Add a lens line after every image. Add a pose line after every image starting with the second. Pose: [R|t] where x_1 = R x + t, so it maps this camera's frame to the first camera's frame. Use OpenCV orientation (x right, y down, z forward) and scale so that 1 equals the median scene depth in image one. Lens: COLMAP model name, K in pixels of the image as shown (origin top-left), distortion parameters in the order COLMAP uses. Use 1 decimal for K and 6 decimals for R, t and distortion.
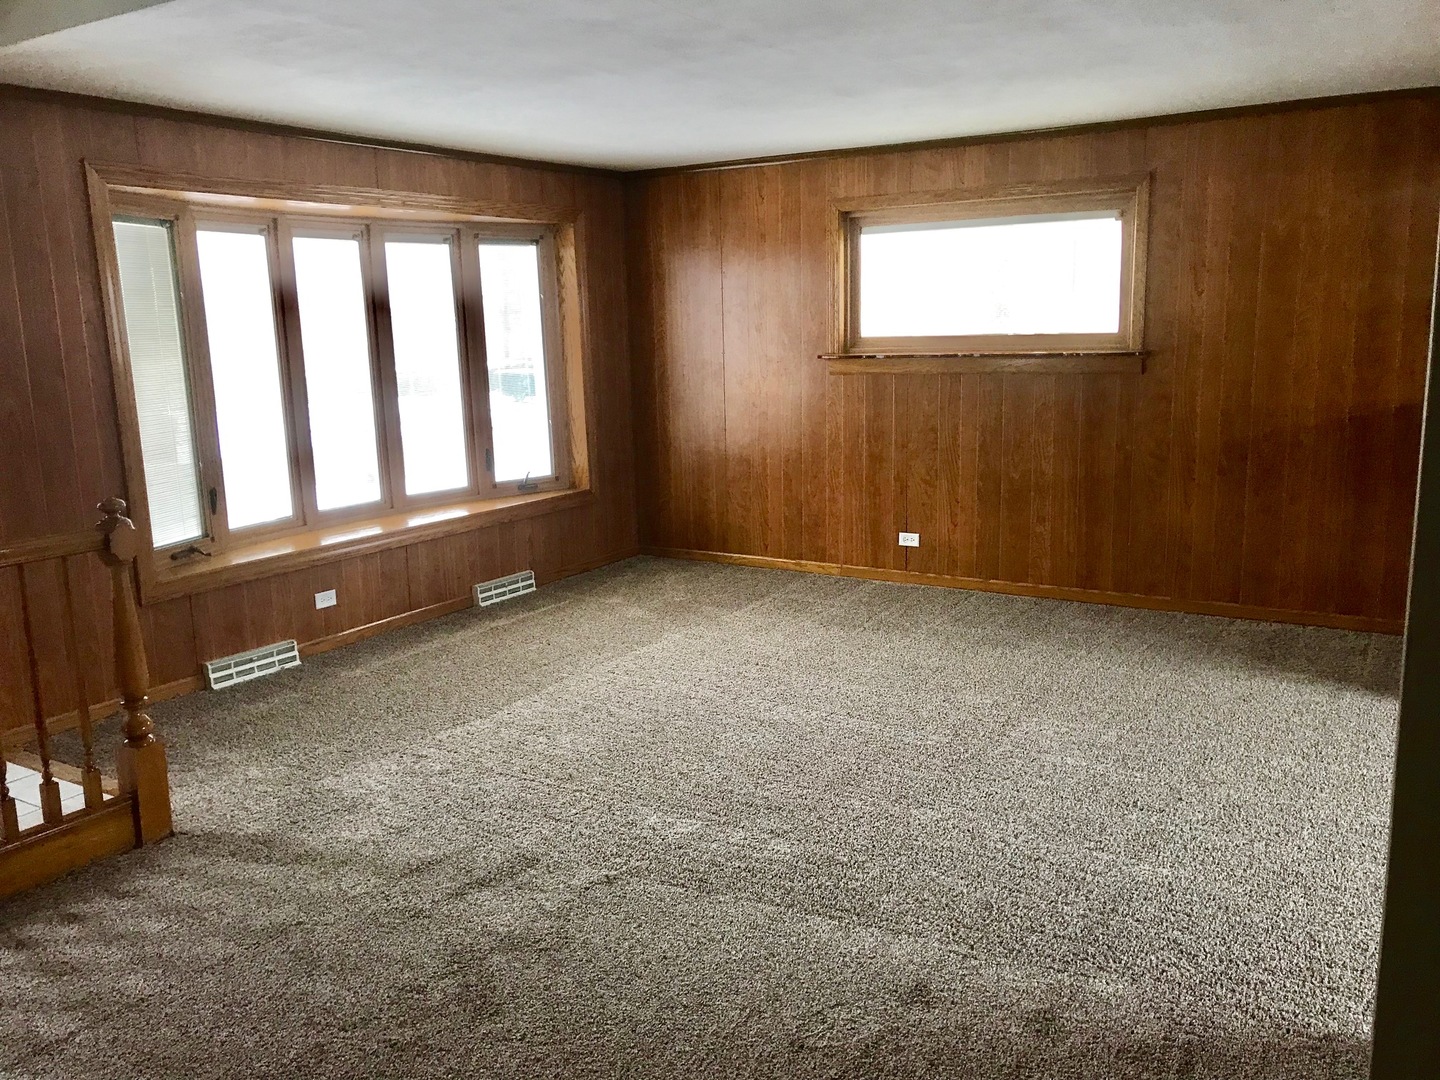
lens RADIAL K [[1184.6, 0, 720.0], [0, 1184.6, 540.0], [0, 0, 1]] dist [0.047561, -0.057977]
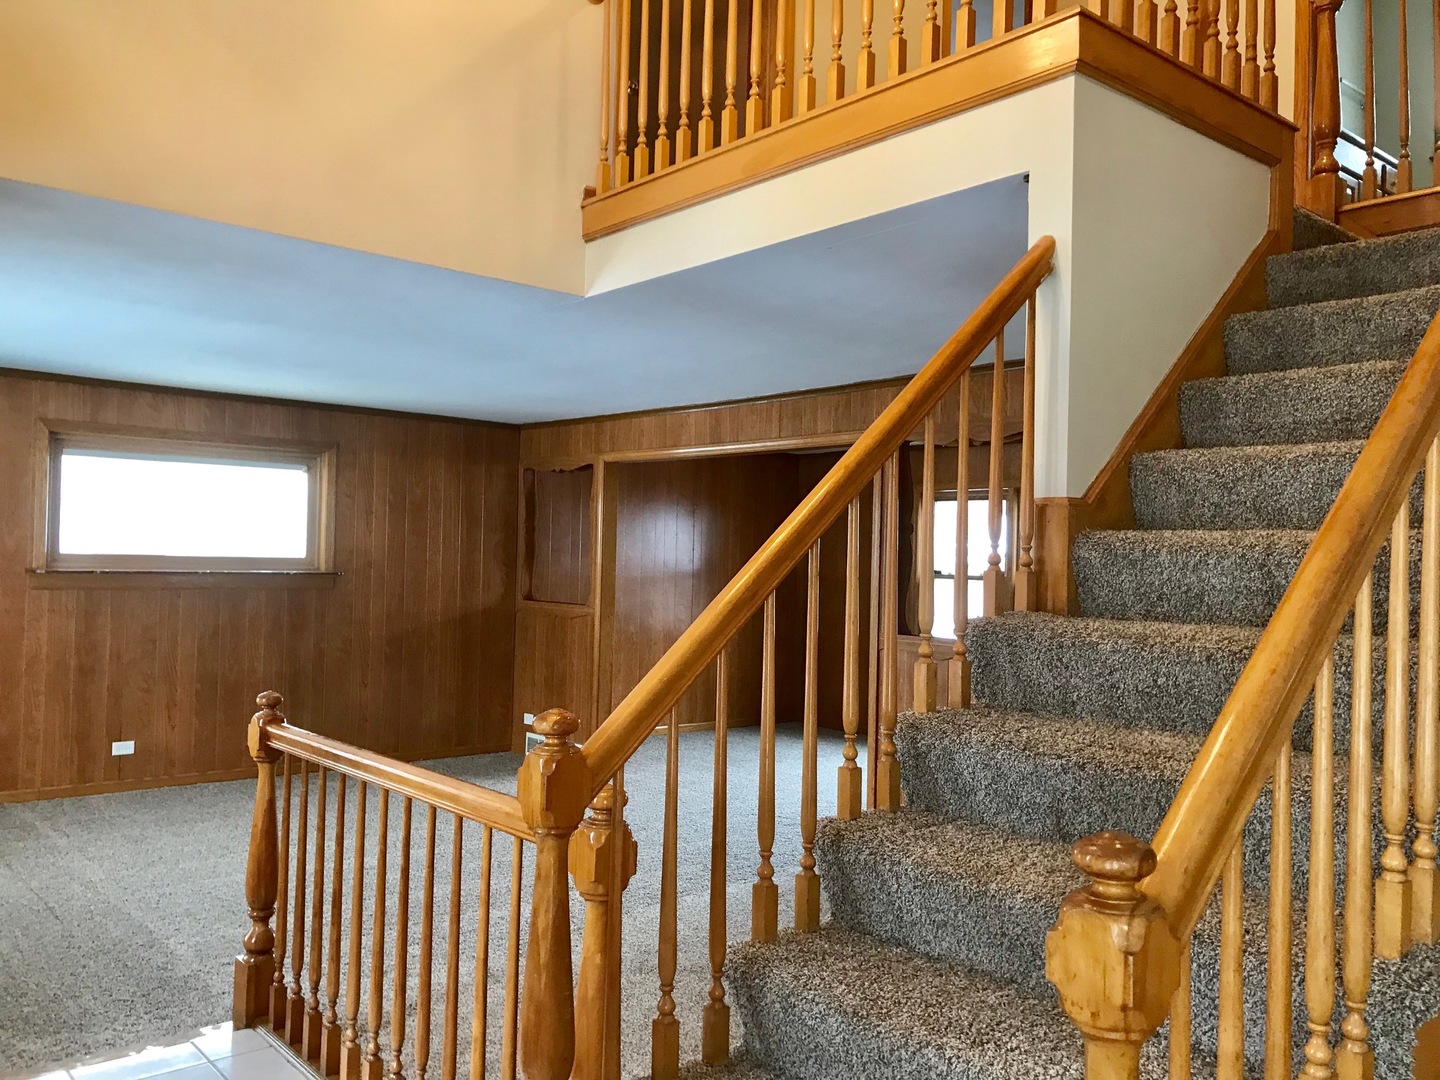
lens RADIAL K [[1184.6, 0, 720.0], [0, 1184.6, 540.0], [0, 0, 1]] dist [0.047561, -0.057977]
pose [[0.284944, 0.048685, 0.957307, -0.720048], [0.146045, 0.984844, -0.093556, -0.005891], [-0.947353, 0.166468, 0.273515, 0.200134]]
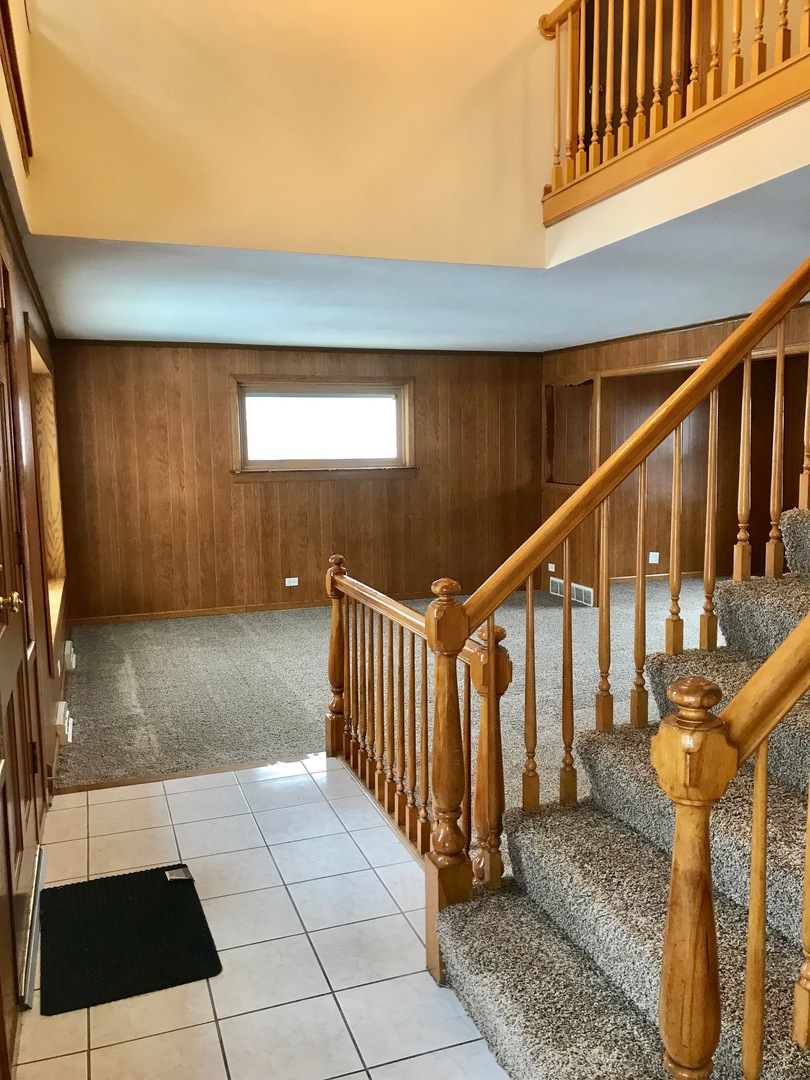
lens RADIAL K [[888.5, 0, 405.0], [0, 888.5, 540.0], [0, 0, 1]] dist [0.047561, -0.057977]
pose [[0.610159, -0.071201, 0.789073, -0.733049], [0.144431, 0.989261, -0.022418, -0.007704], [-0.779003, 0.127646, 0.613890, 0.121231]]
